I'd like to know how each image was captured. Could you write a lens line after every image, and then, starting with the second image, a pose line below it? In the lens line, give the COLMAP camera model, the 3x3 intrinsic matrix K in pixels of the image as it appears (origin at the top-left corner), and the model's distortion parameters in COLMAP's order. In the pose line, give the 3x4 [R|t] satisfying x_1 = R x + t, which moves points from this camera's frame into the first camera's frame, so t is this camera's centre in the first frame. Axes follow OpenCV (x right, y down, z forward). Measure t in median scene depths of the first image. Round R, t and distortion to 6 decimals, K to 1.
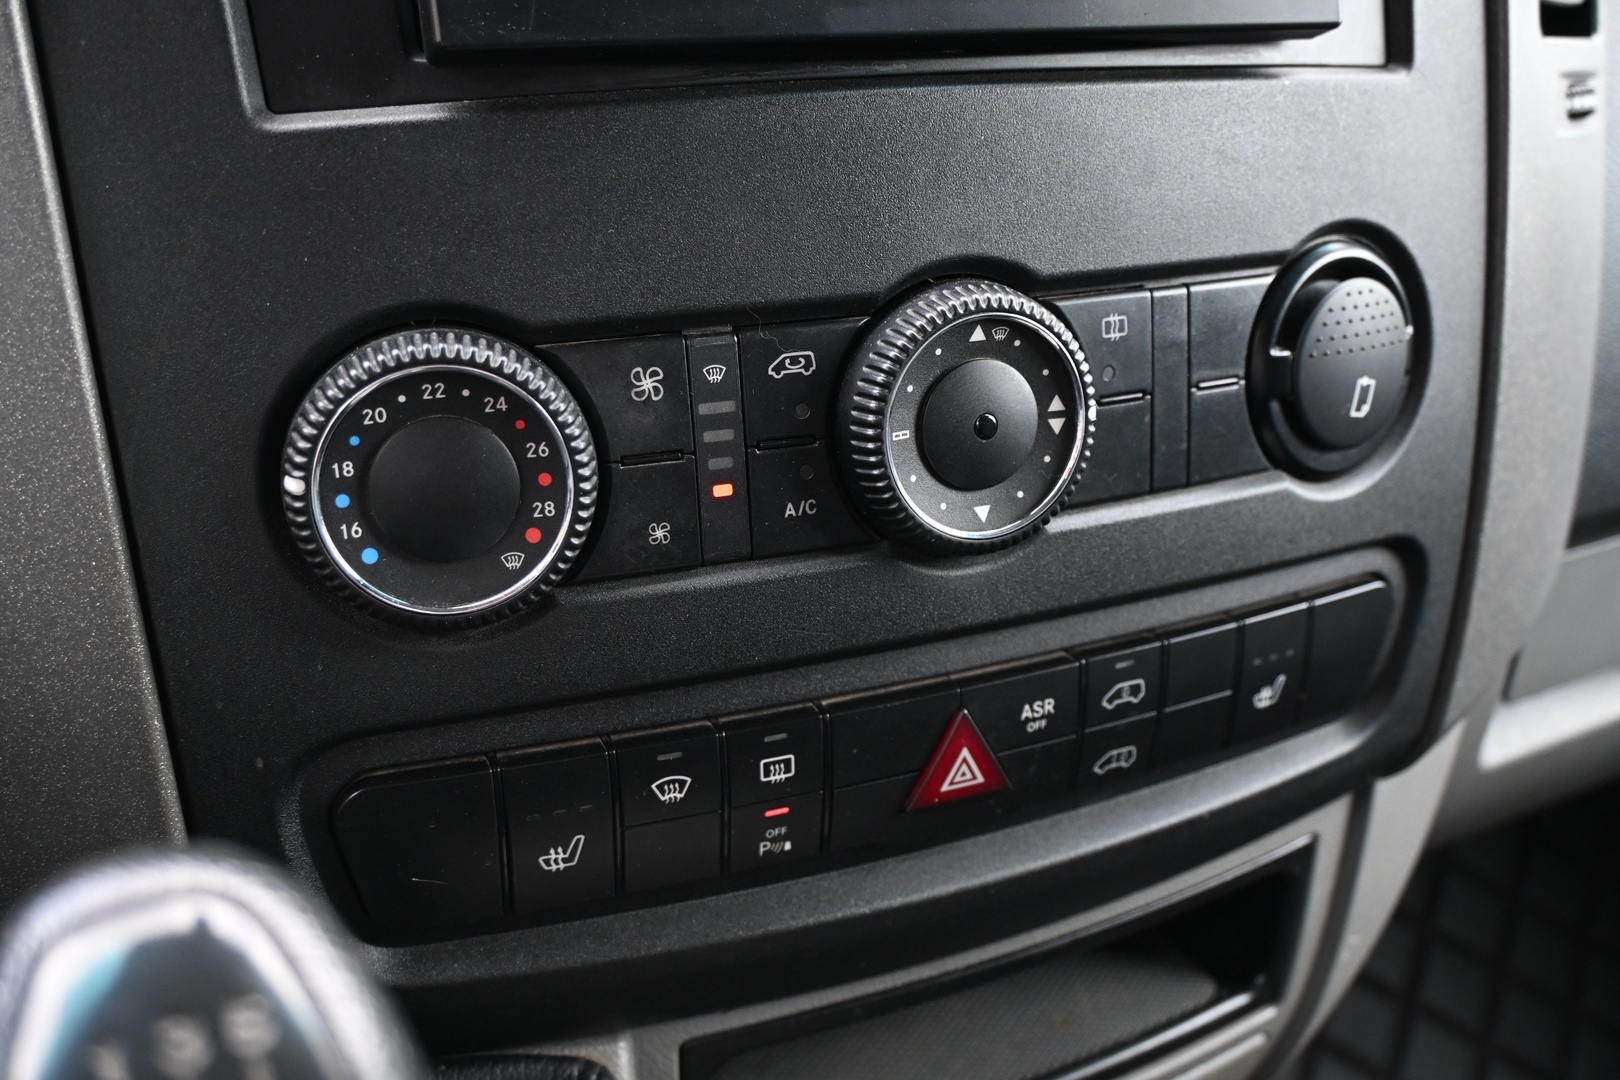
lens RADIAL K [[1568.4, 0, 810.0], [0, 1568.4, 540.0], [0, 0, 1]] dist [-0.010223, -0.012316]
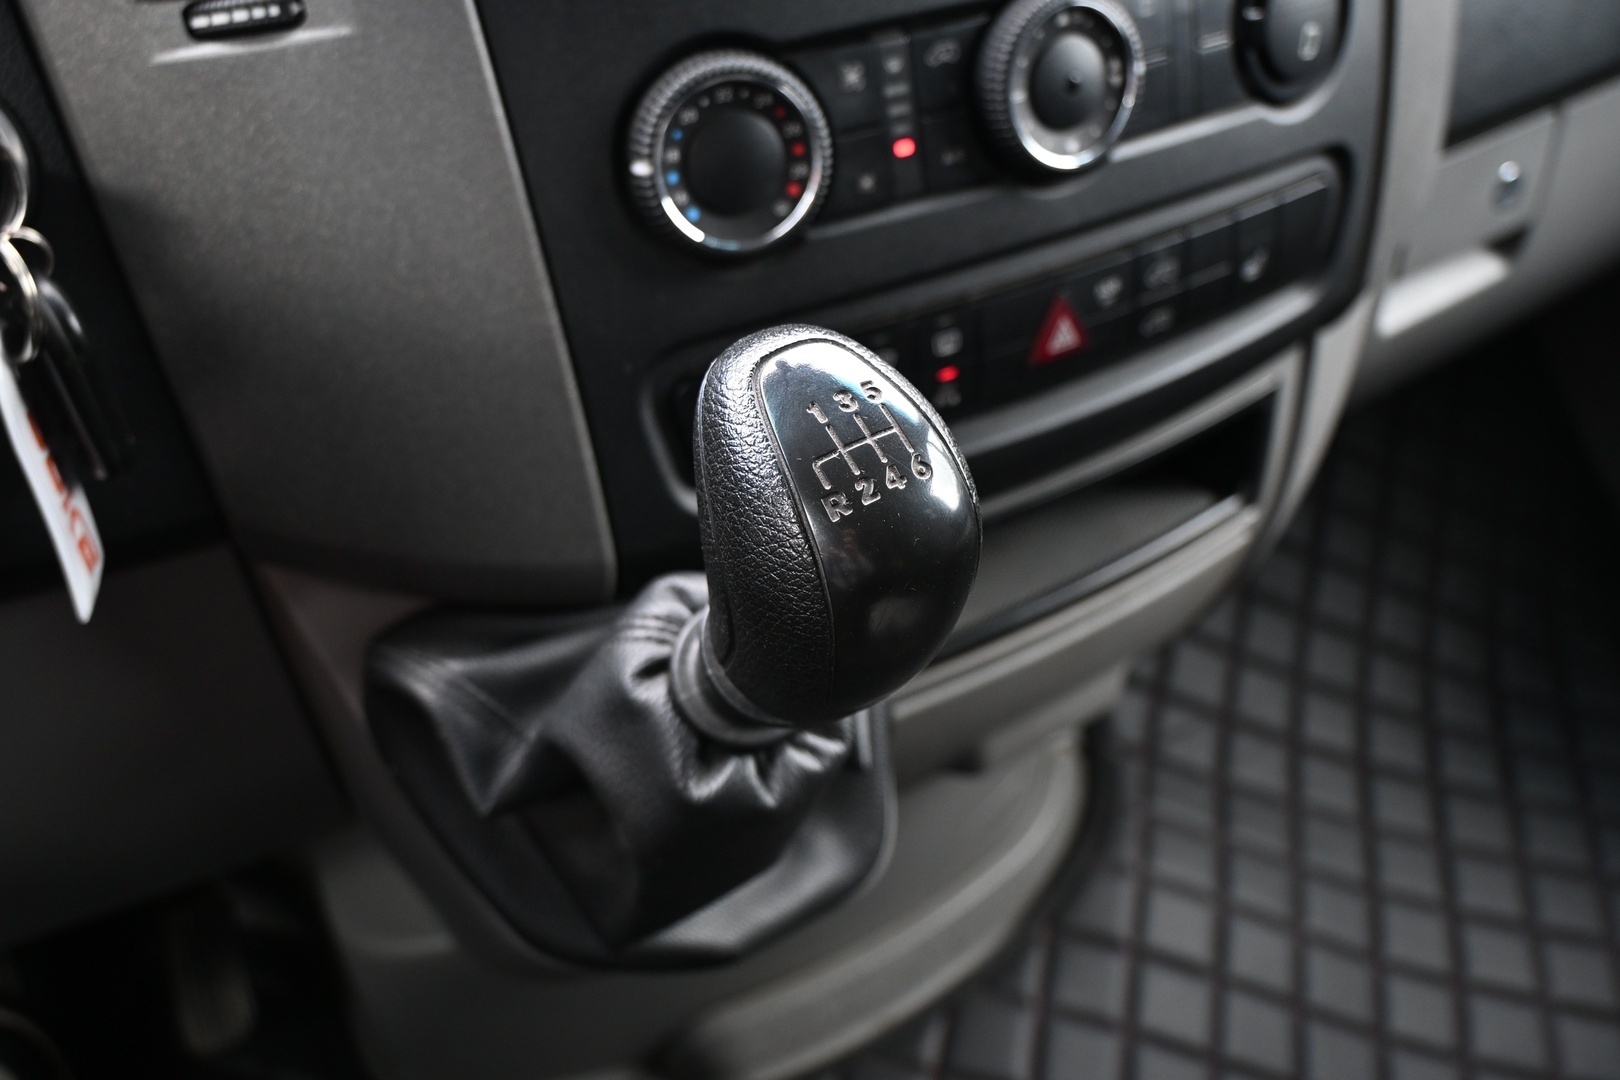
lens RADIAL K [[1495.8, 0, 810.0], [0, 1495.8, 540.0], [0, 0, 1]] dist [-0.013003, -0.006757]
pose [[0.990154, -0.125116, 0.062775, -0.257188], [0.111548, 0.976170, 0.186141, 0.051598], [-0.084569, -0.177306, 0.980516, -0.384652]]
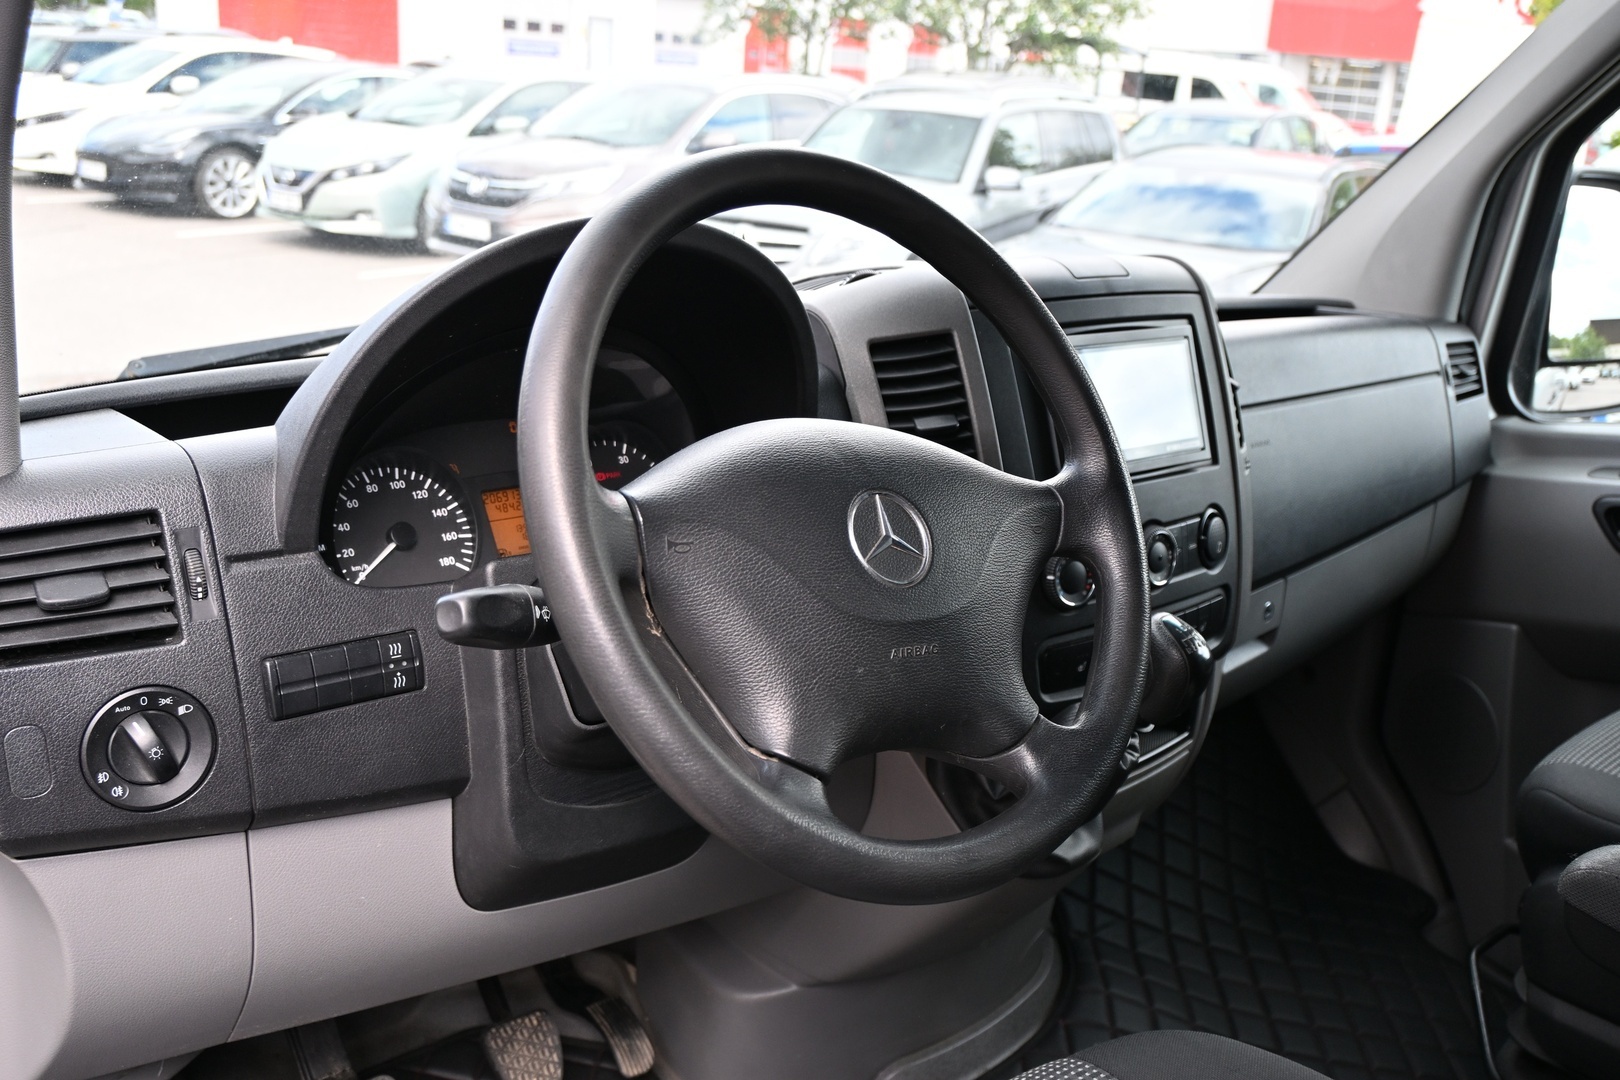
lens RADIAL K [[1495.8, 0, 810.0], [0, 1495.8, 540.0], [0, 0, 1]] dist [-0.013003, -0.006757]
pose [[0.948414, -0.065151, 0.310267, -2.067766], [0.106935, 0.987045, -0.119611, 0.267409], [-0.298454, 0.146619, 0.943095, -2.593035]]
